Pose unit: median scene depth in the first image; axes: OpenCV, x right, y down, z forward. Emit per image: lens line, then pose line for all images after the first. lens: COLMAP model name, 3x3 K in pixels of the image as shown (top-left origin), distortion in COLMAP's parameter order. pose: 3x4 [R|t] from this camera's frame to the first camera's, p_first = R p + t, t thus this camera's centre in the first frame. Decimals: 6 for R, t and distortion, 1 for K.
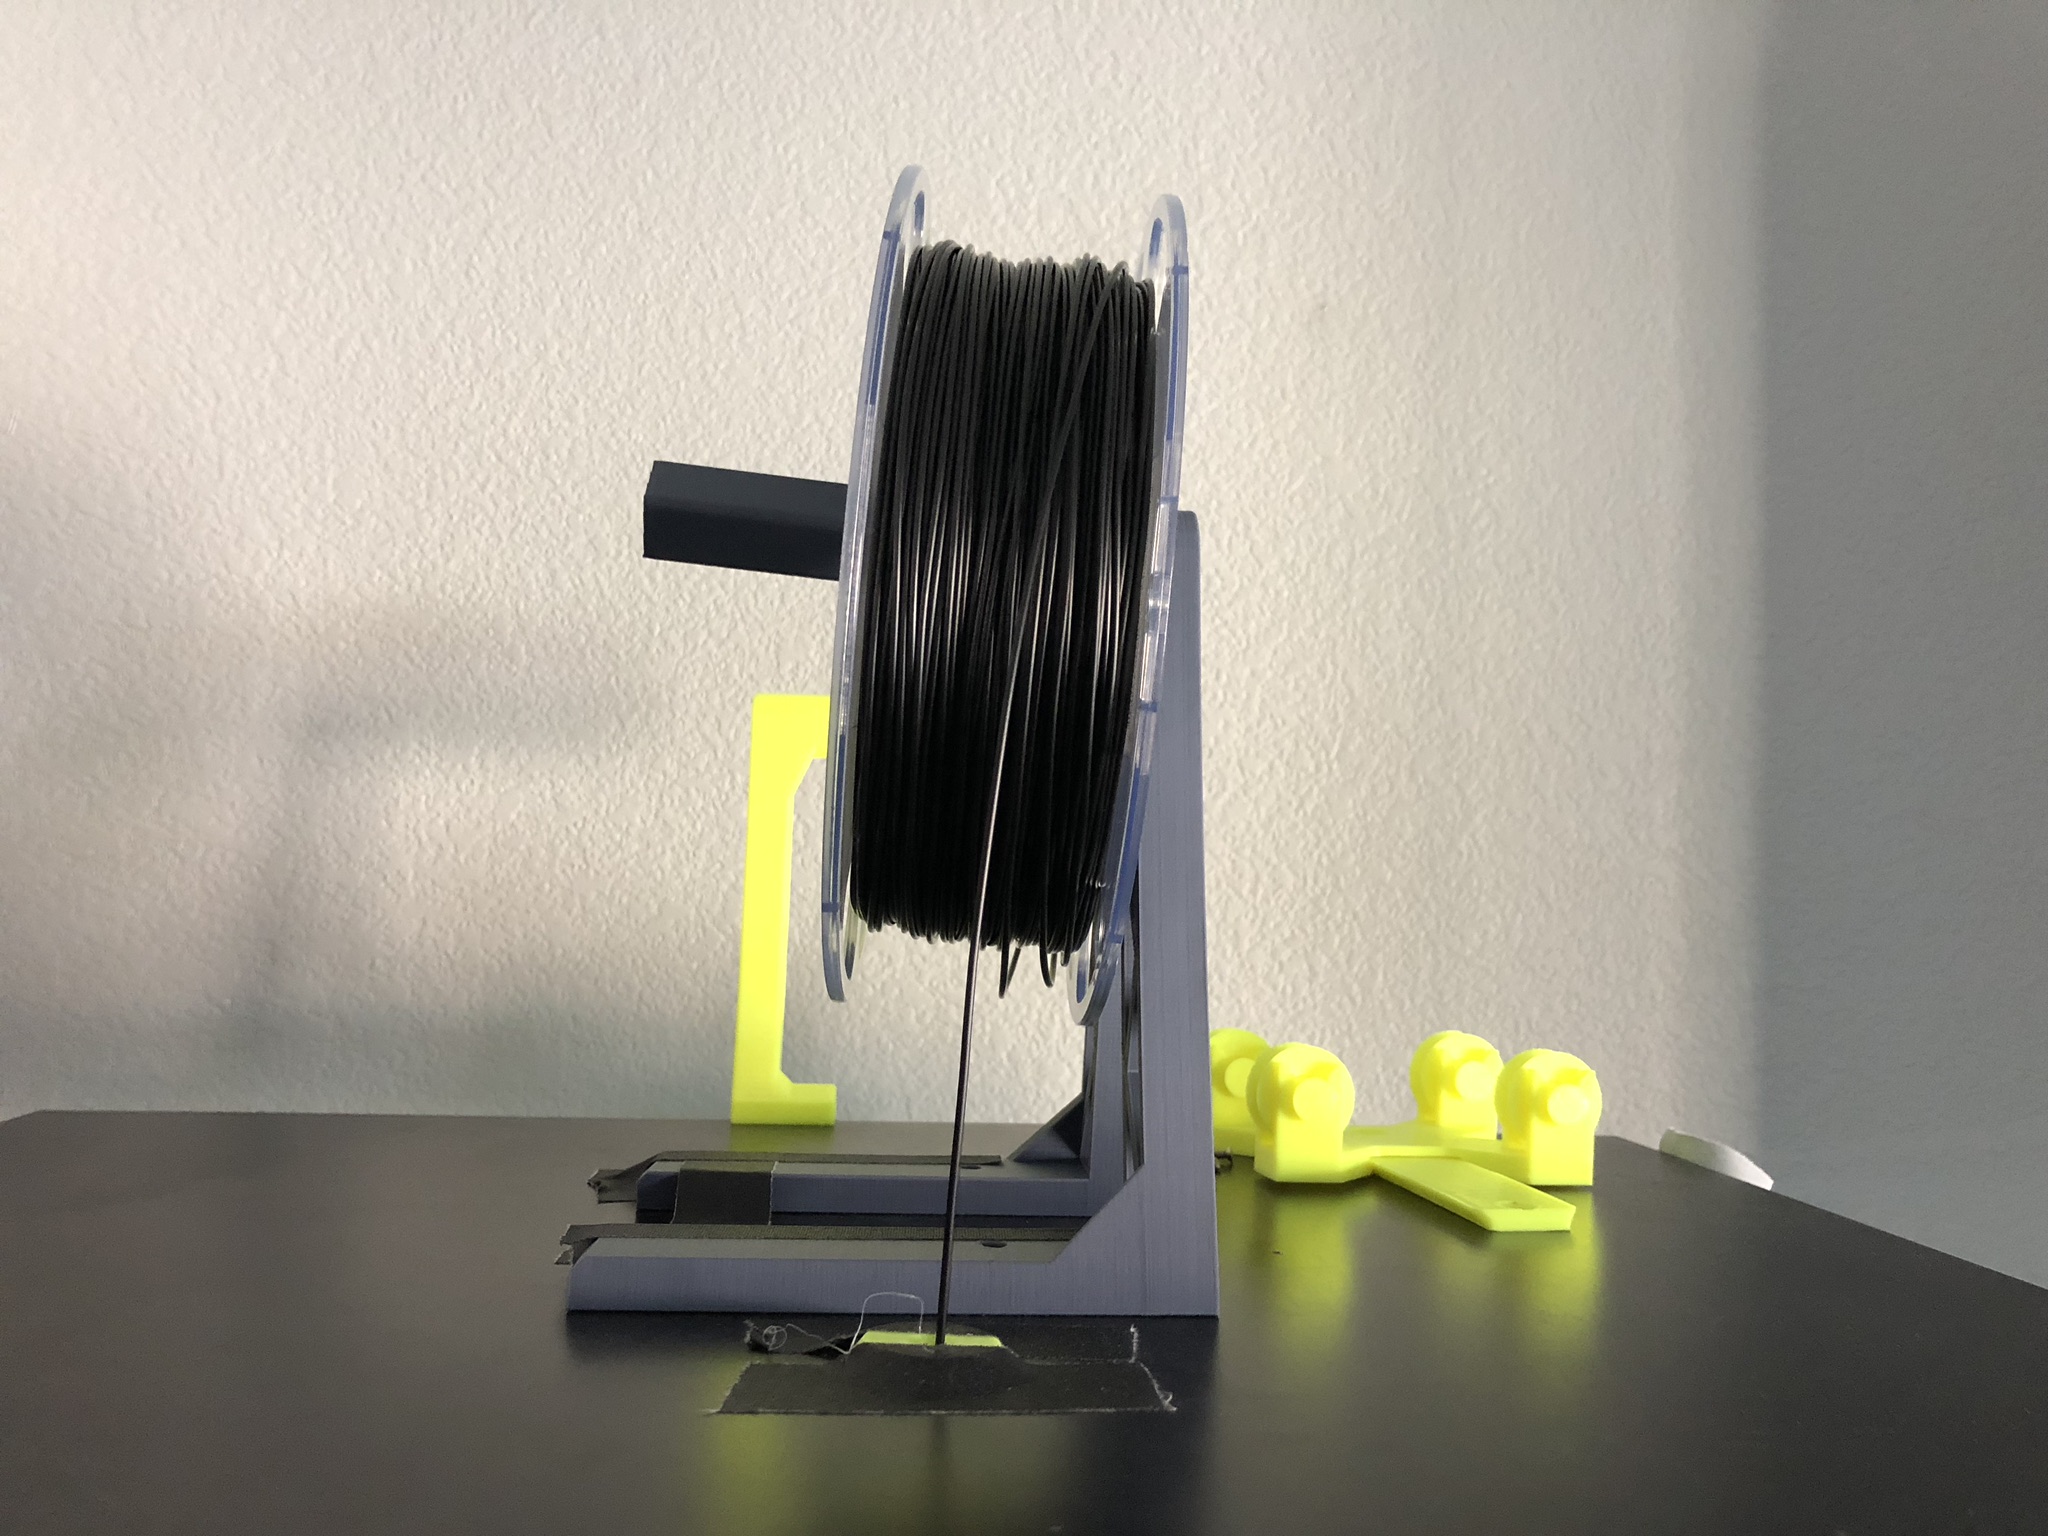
lens RADIAL K [[1661.9, 0, 1011.1], [0, 1661.9, 780.9], [0, 0, 1]] dist [0.005881, -0.011566]
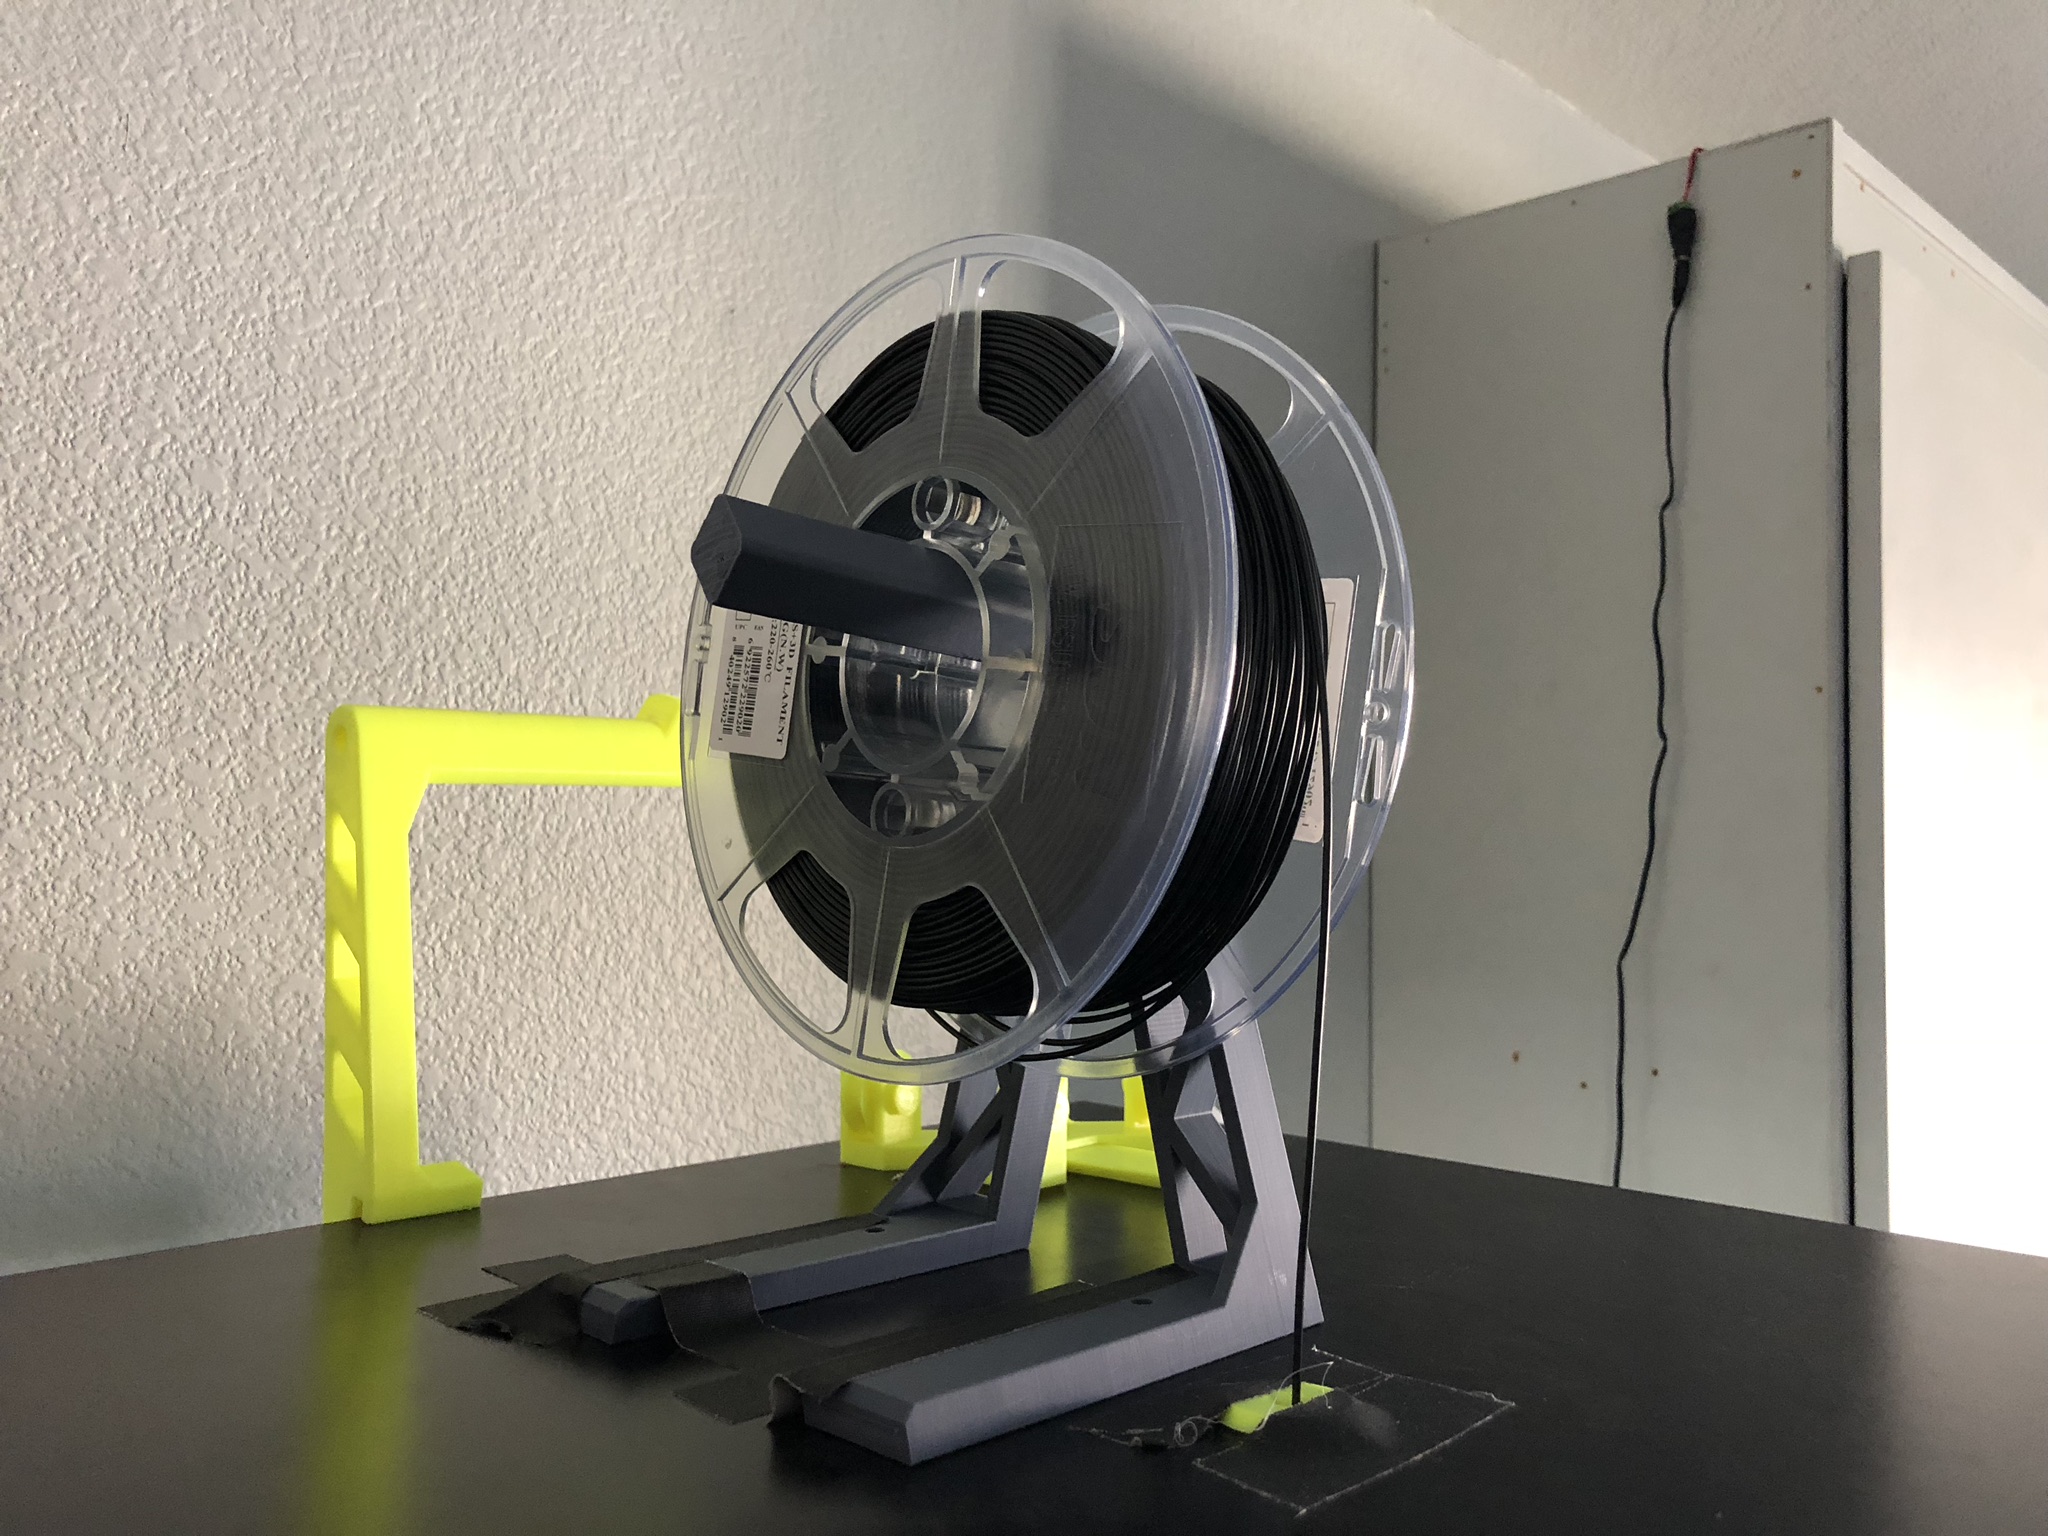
lens RADIAL K [[1661.9, 0, 1018.8], [0, 1661.9, 765.6], [0, 0, 1]] dist [0.005881, -0.011566]
pose [[0.770988, 0.001402, 0.636848, -0.330105], [-0.016802, 0.999694, 0.018140, -0.033247], [-0.636628, -0.024685, 0.770776, 0.115013]]
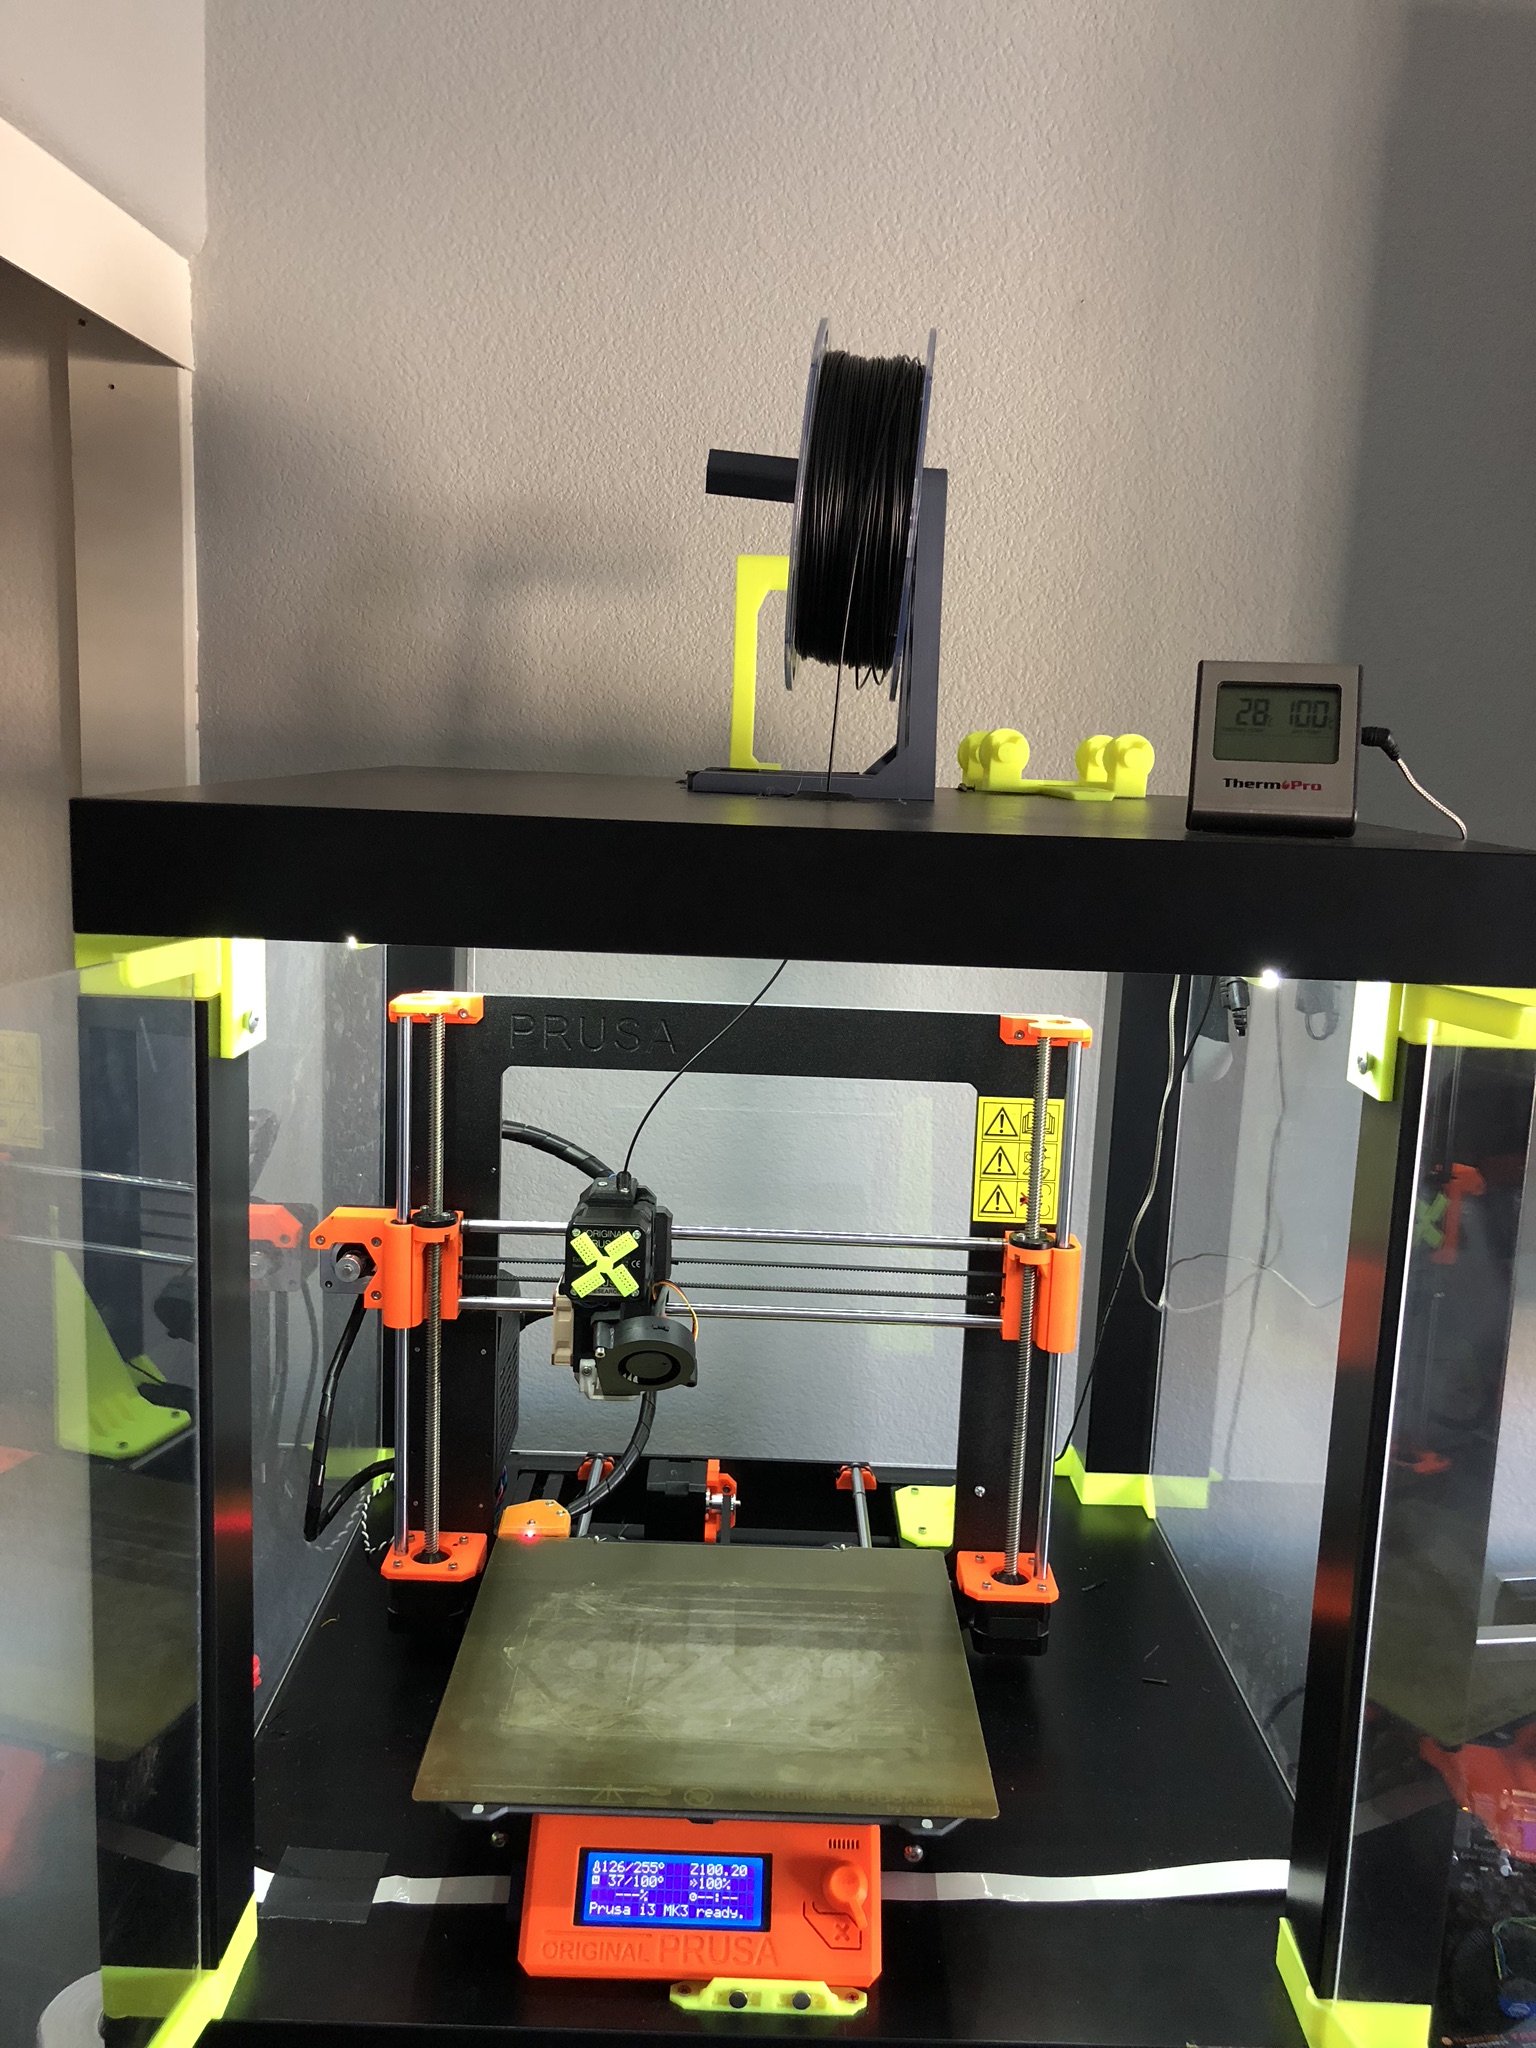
lens RADIAL K [[1661.9, 0, 771.4], [0, 1661.9, 1012.1], [0, 0, 1]] dist [0.005881, -0.011566]
pose [[0.995858, 0.021311, -0.088391, 0.048223], [-0.001803, 0.976582, 0.215139, 0.039095], [0.090905, -0.214088, 0.972575, -0.745946]]
